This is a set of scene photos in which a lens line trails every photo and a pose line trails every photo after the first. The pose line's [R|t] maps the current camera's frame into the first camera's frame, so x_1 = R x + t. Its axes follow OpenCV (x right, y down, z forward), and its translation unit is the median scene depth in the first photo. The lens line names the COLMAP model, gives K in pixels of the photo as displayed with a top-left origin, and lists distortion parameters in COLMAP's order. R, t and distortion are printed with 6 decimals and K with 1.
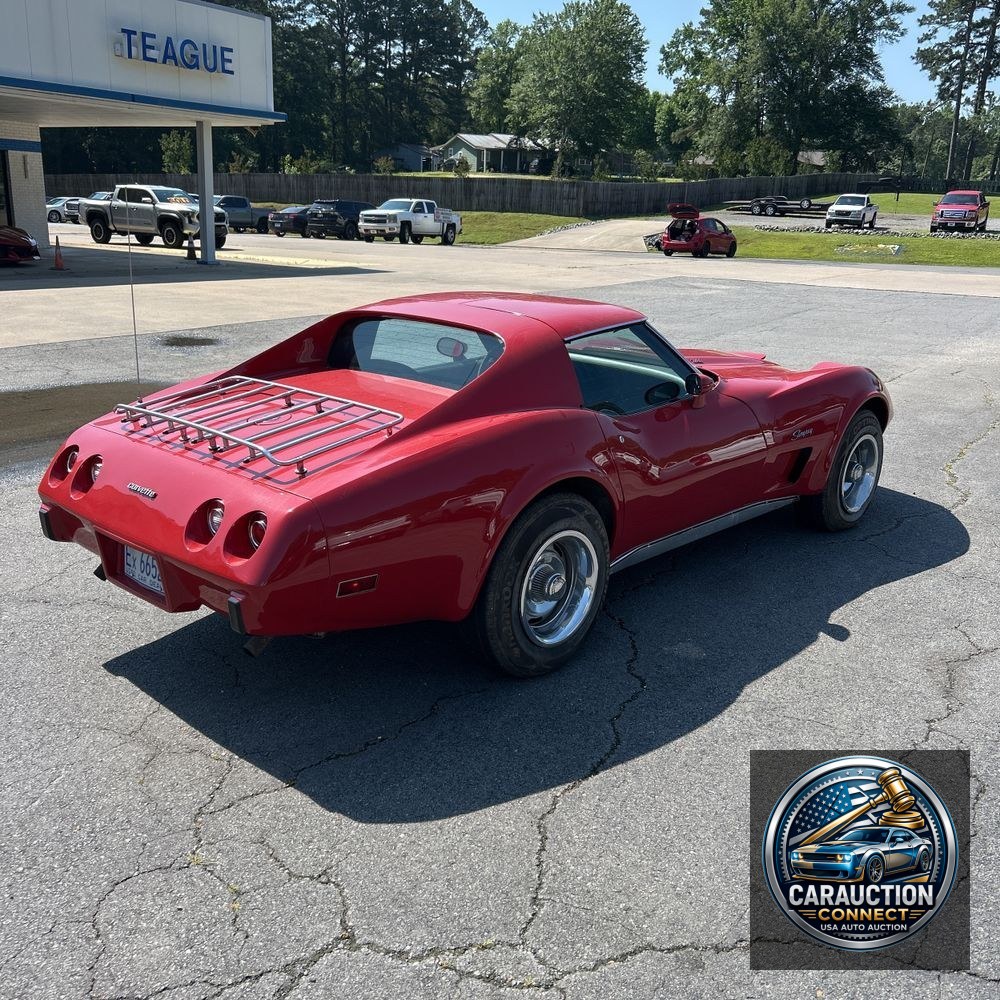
lens RADIAL K [[1005.7, 0, 499.4], [0, 1005.7, 470.1], [0, 0, 1]] dist [0.030655, -0.019755]
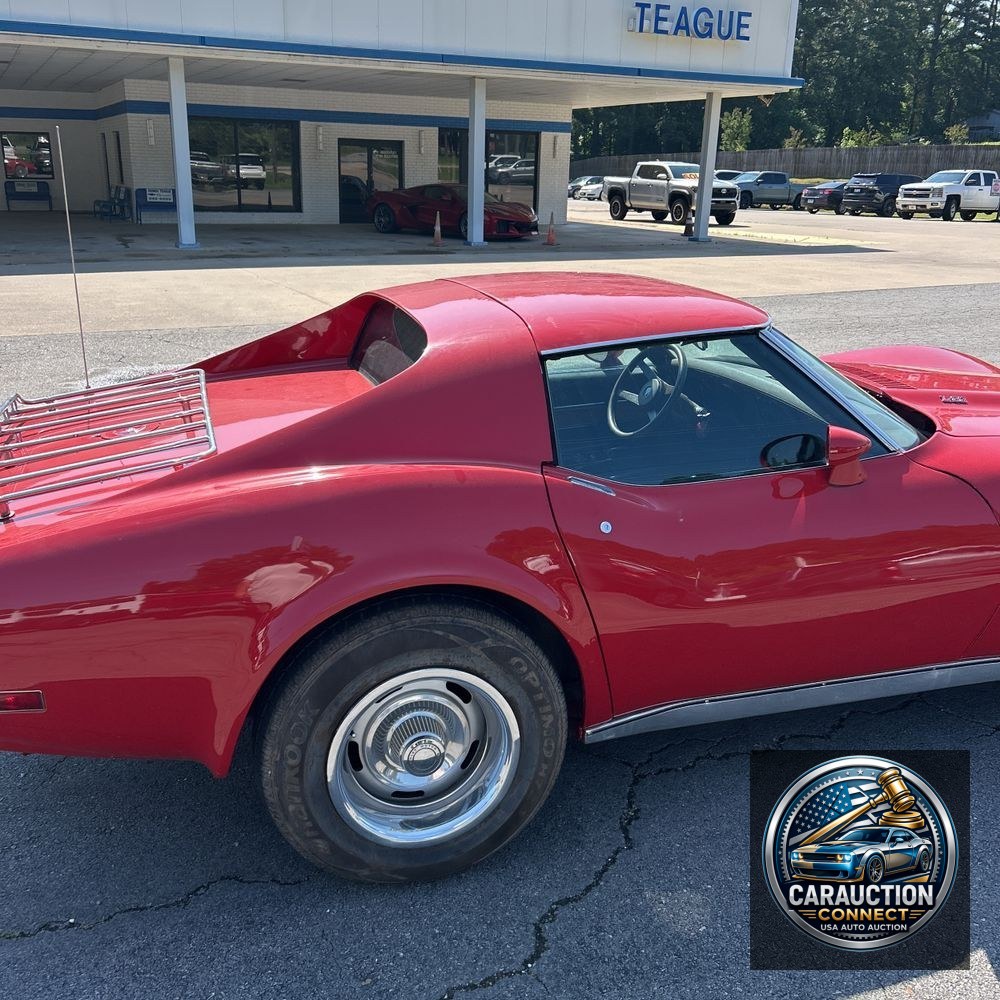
lens RADIAL K [[1005.7, 0, 499.4], [0, 1005.7, 470.1], [0, 0, 1]] dist [0.030655, -0.019755]
pose [[0.863926, 0.126642, -0.487436, 0.037236], [-0.116833, 0.991861, 0.050623, -0.009134], [0.489879, 0.013214, 0.871690, 0.048369]]
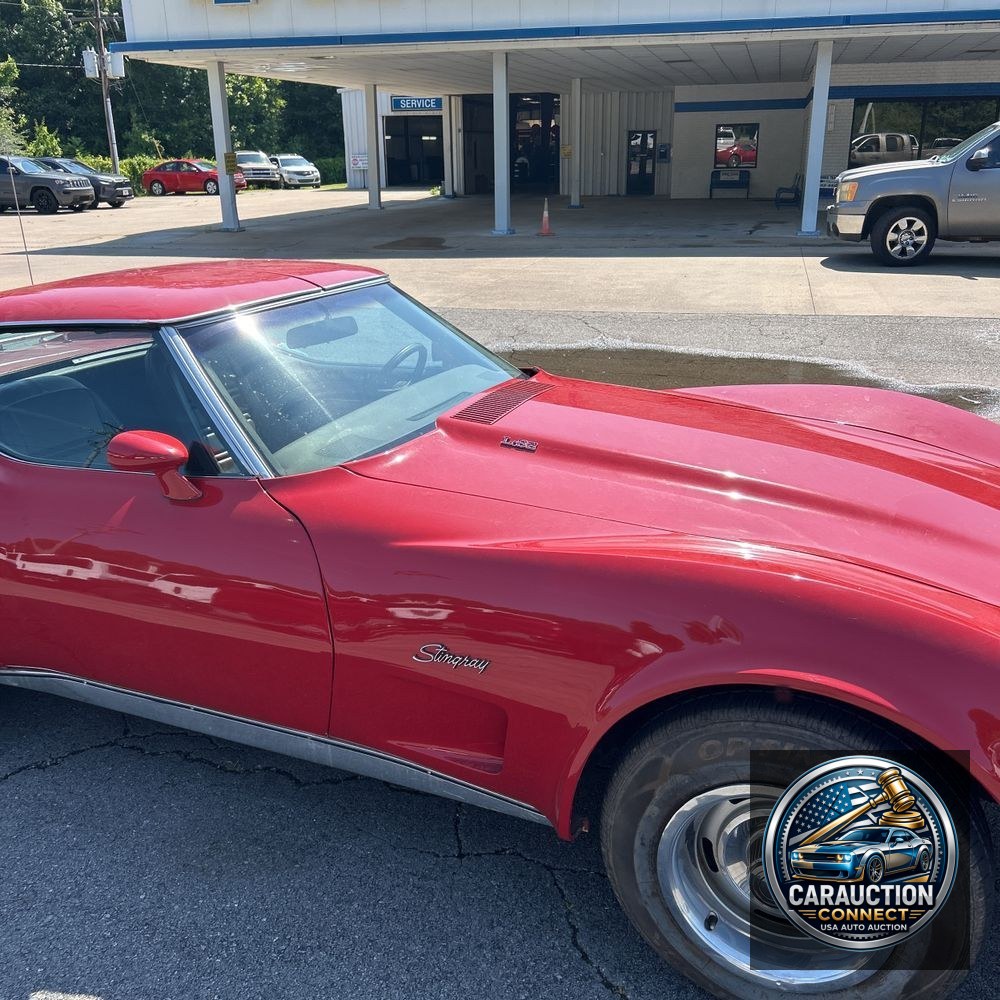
lens RADIAL K [[998.4, 0, 504.0], [0, 998.4, 502.9], [0, 0, 1]] dist [0.017634, -0.022727]
pose [[0.322529, 0.275226, -0.905663, 0.088767], [-0.214285, 0.953185, 0.213356, -0.025236], [0.921985, 0.125256, 0.366407, 0.116720]]
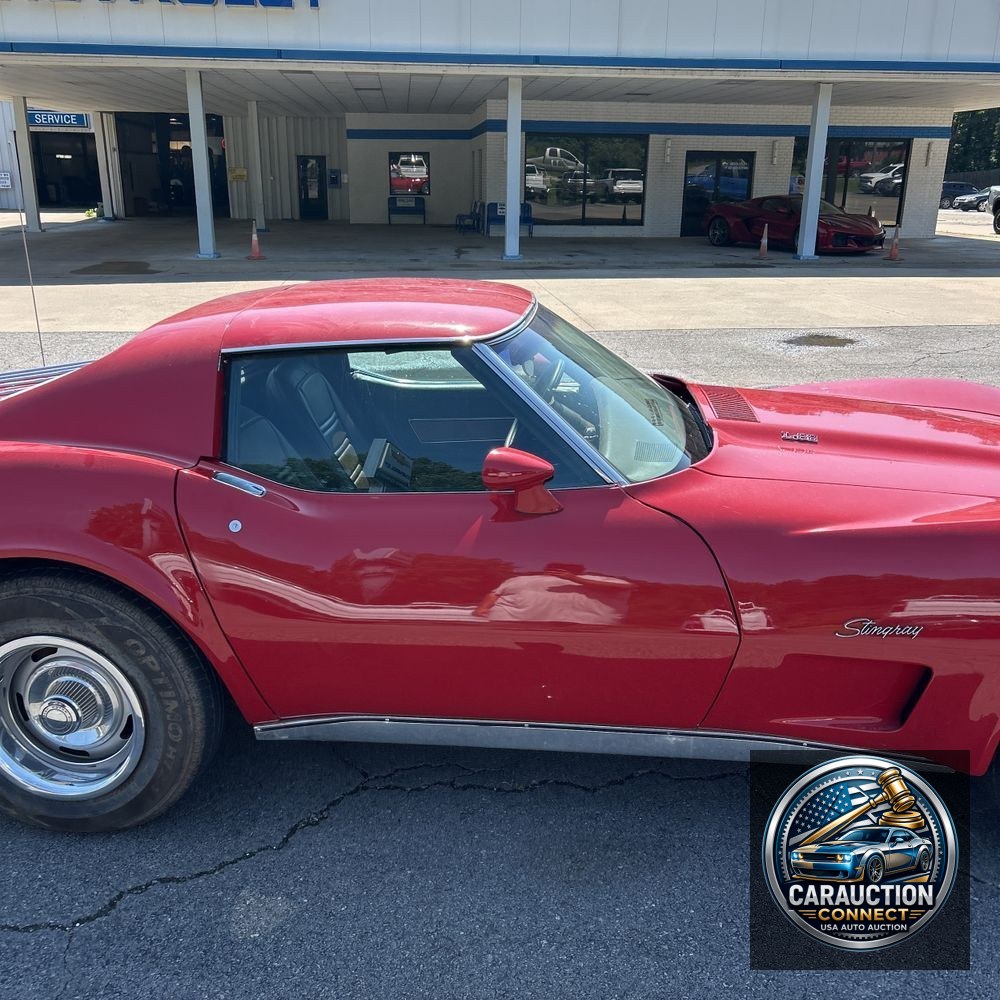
lens RADIAL K [[998.4, 0, 504.0], [0, 998.4, 502.9], [0, 0, 1]] dist [0.017634, -0.022727]
pose [[0.623000, 0.213042, -0.752652, 0.070222], [-0.183487, 0.975152, 0.124143, -0.015481], [0.760397, 0.060761, 0.646610, 0.078539]]
